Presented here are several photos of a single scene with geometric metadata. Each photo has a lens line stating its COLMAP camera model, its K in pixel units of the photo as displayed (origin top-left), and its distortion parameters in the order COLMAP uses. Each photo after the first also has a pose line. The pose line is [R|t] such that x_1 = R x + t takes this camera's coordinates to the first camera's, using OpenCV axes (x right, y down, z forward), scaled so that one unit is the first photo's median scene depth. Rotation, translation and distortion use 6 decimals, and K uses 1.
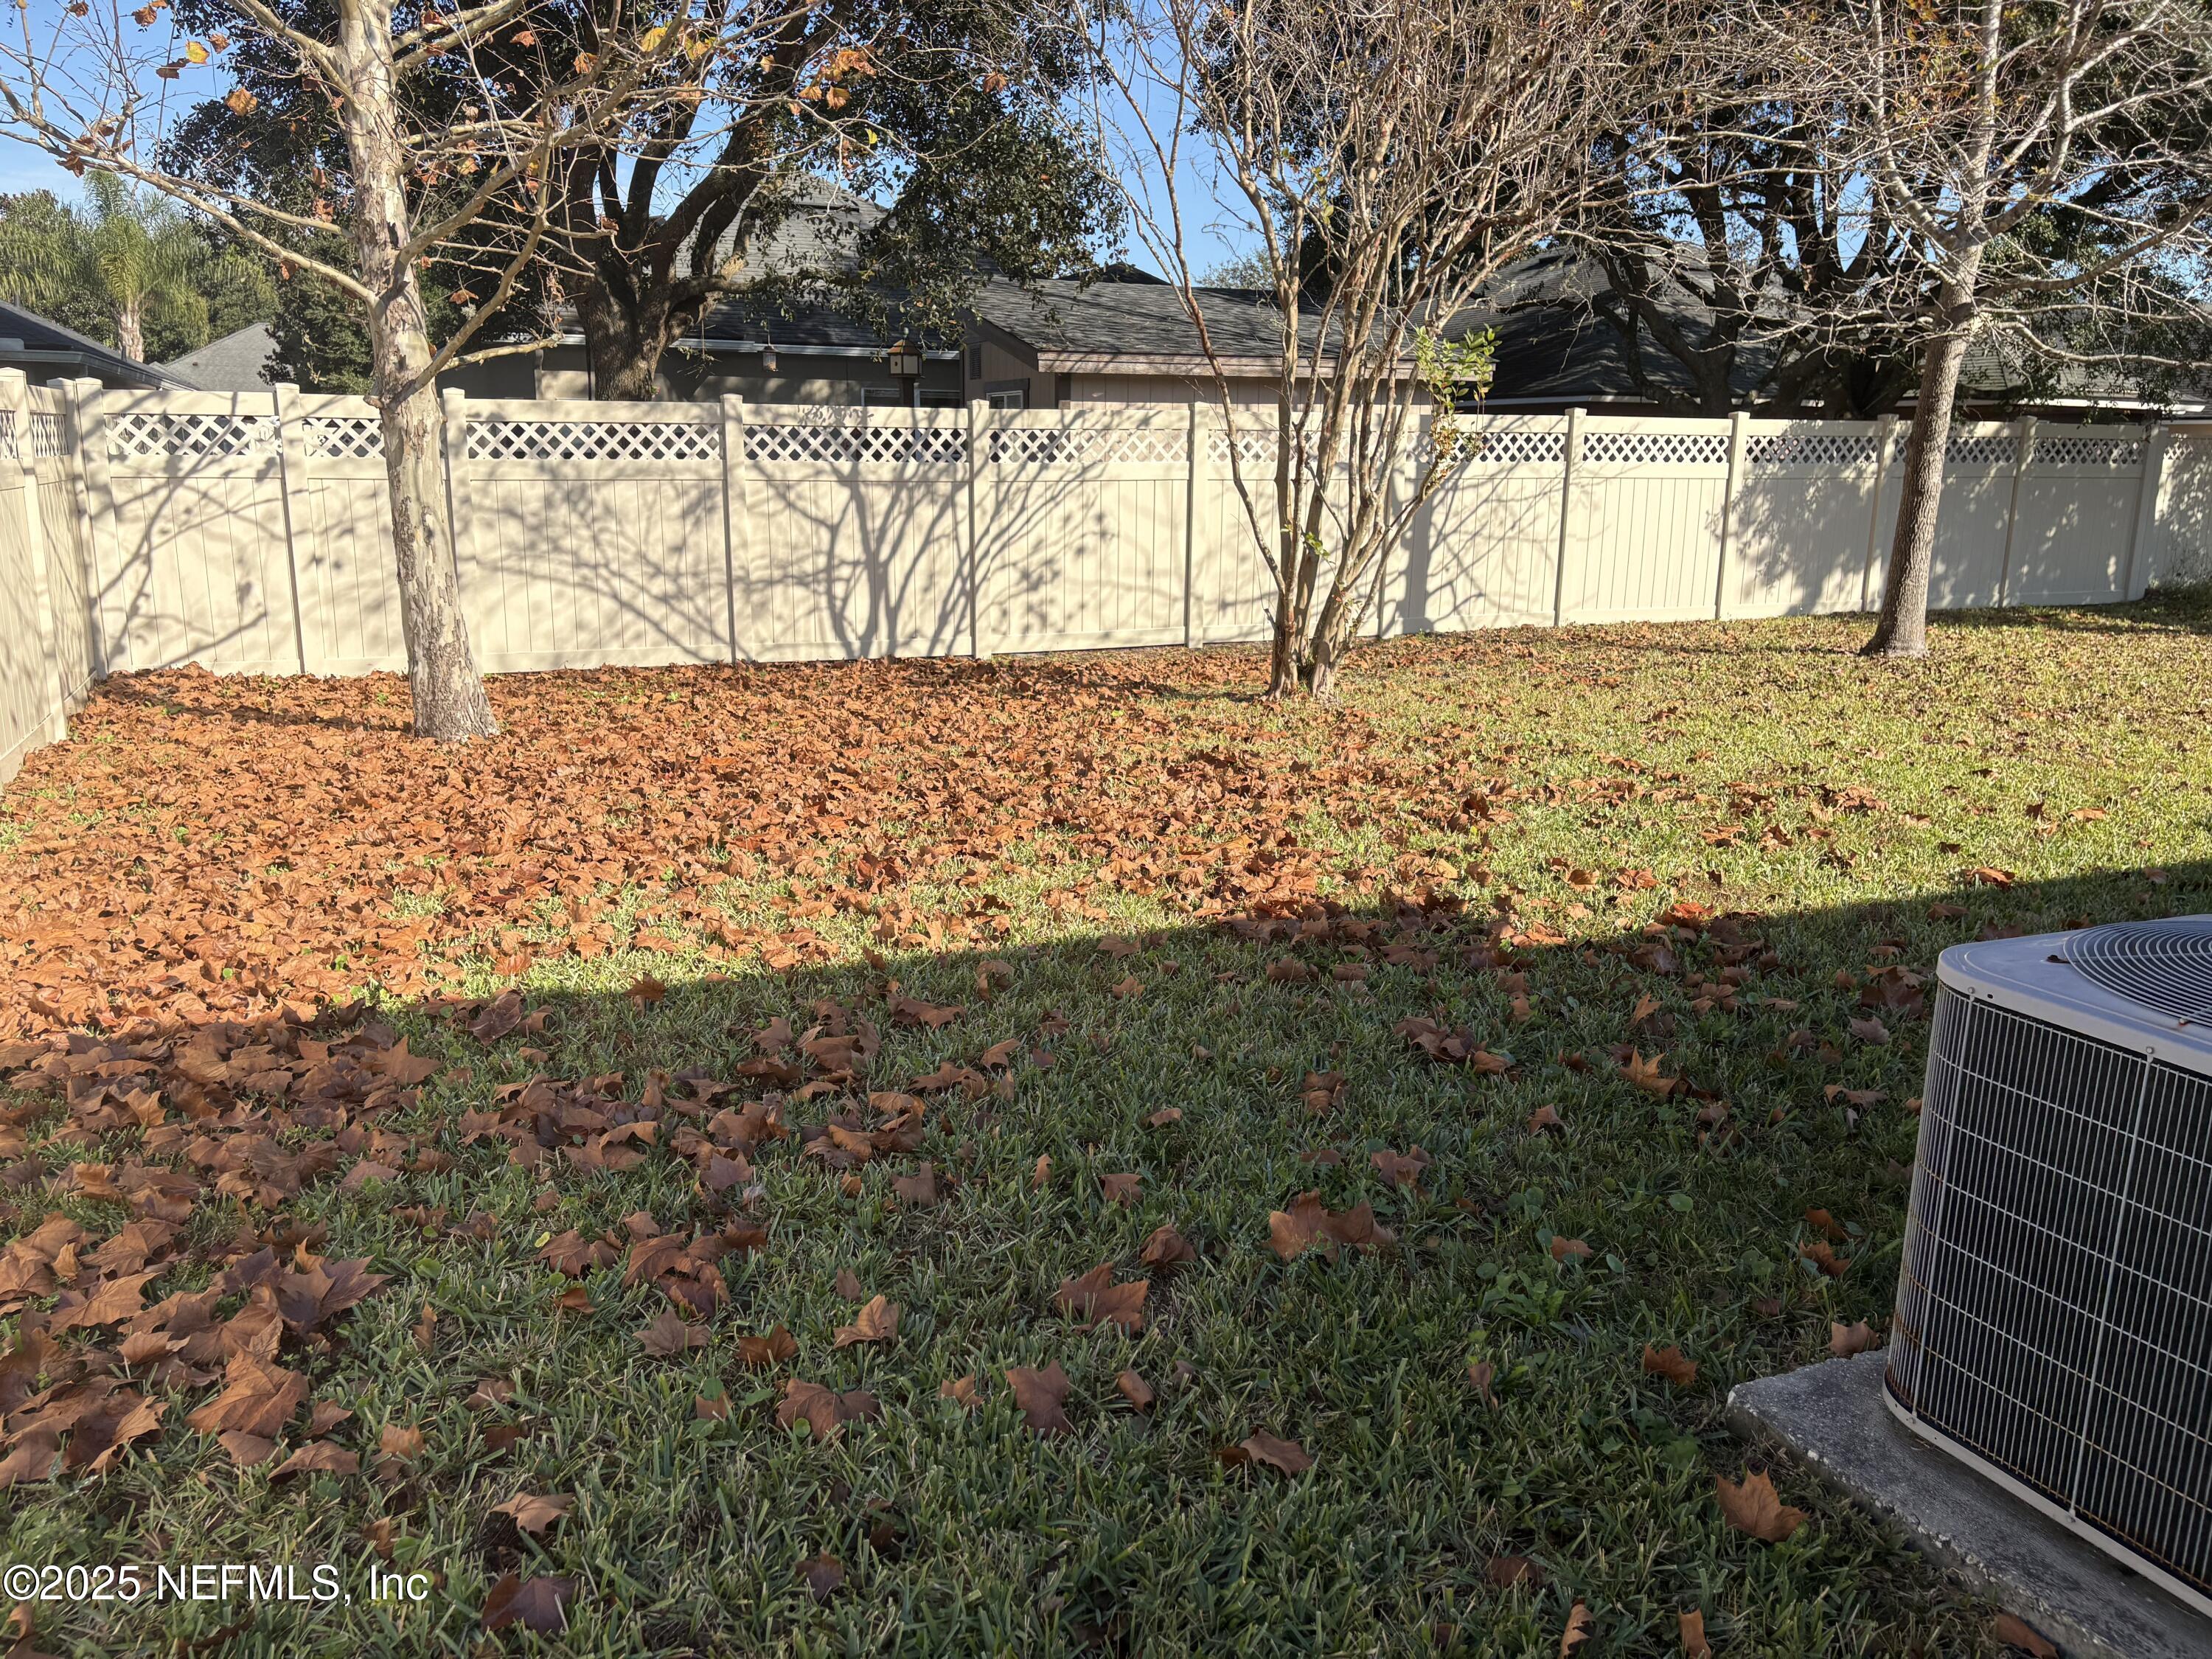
lens RADIAL K [[1666.1, 0, 1094.2], [0, 1666.1, 835.1], [0, 0, 1]] dist [0.054481, -0.064905]
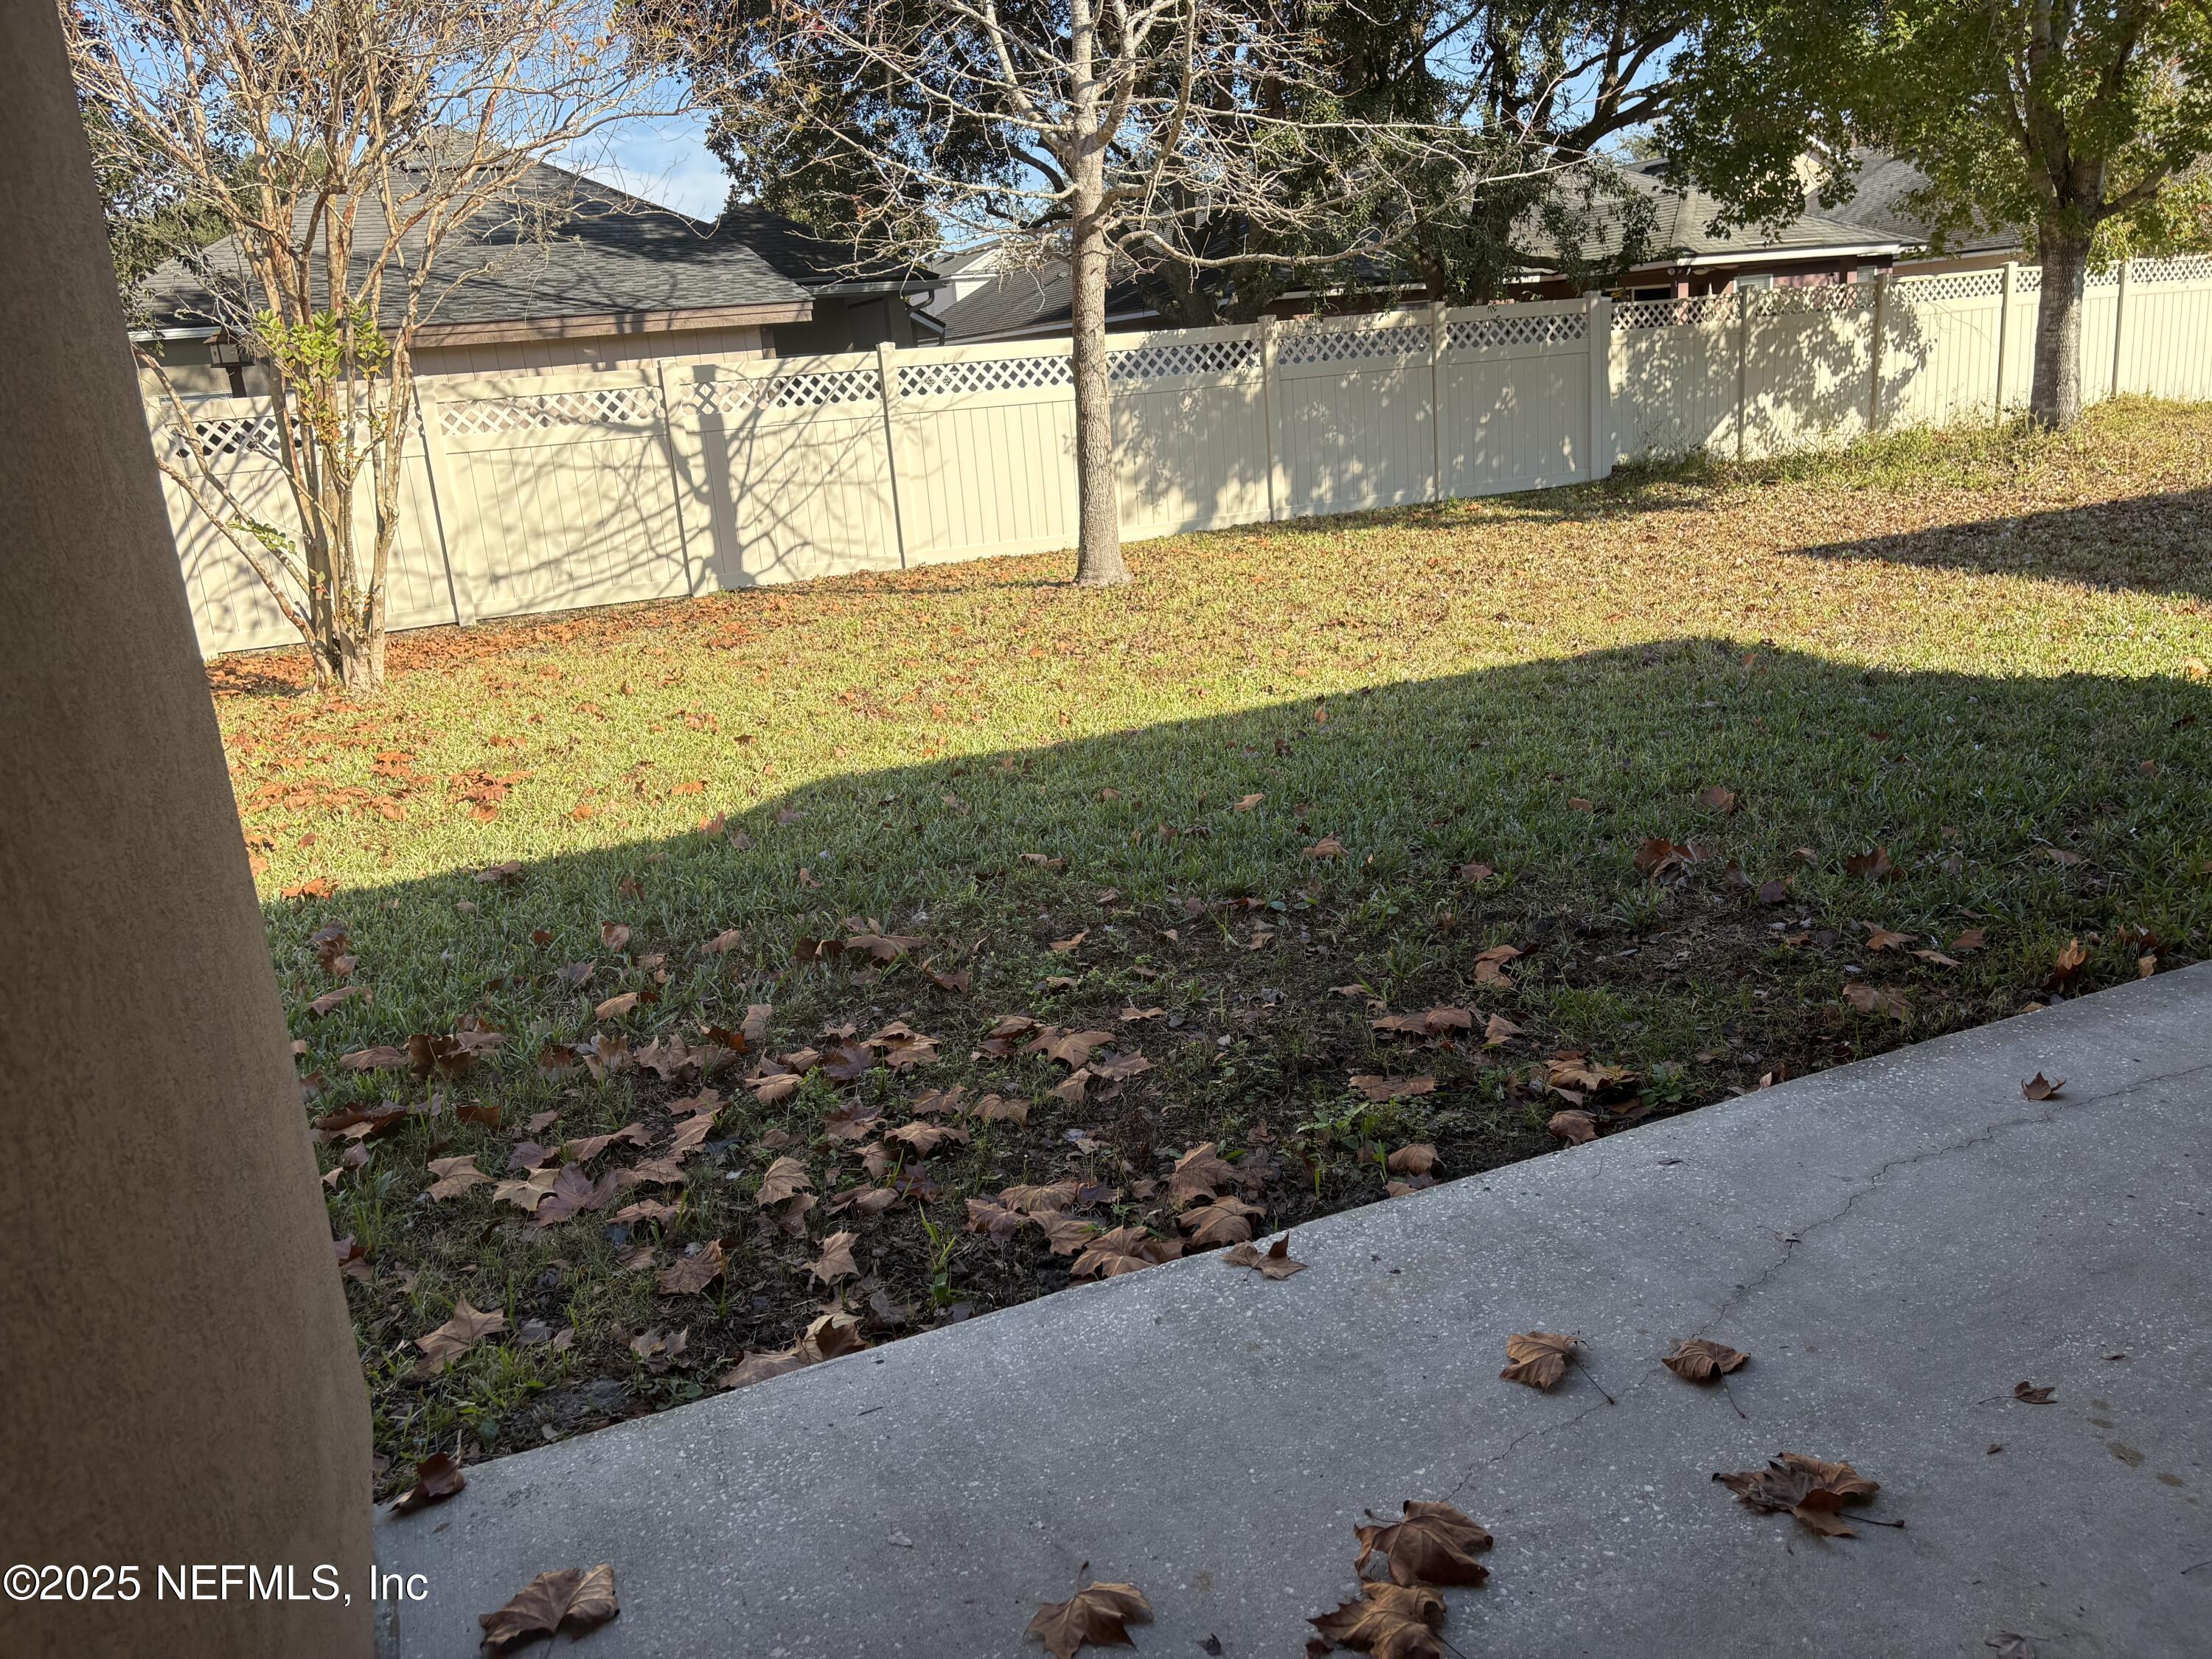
lens RADIAL K [[1666.1, 0, 1094.5], [0, 1666.1, 829.7], [0, 0, 1]] dist [0.054481, -0.064905]
pose [[0.995731, -0.081151, -0.043981, 0.428061], [0.082828, 0.995849, 0.037734, 0.000677], [0.040736, -0.041215, 0.998320, 0.022566]]
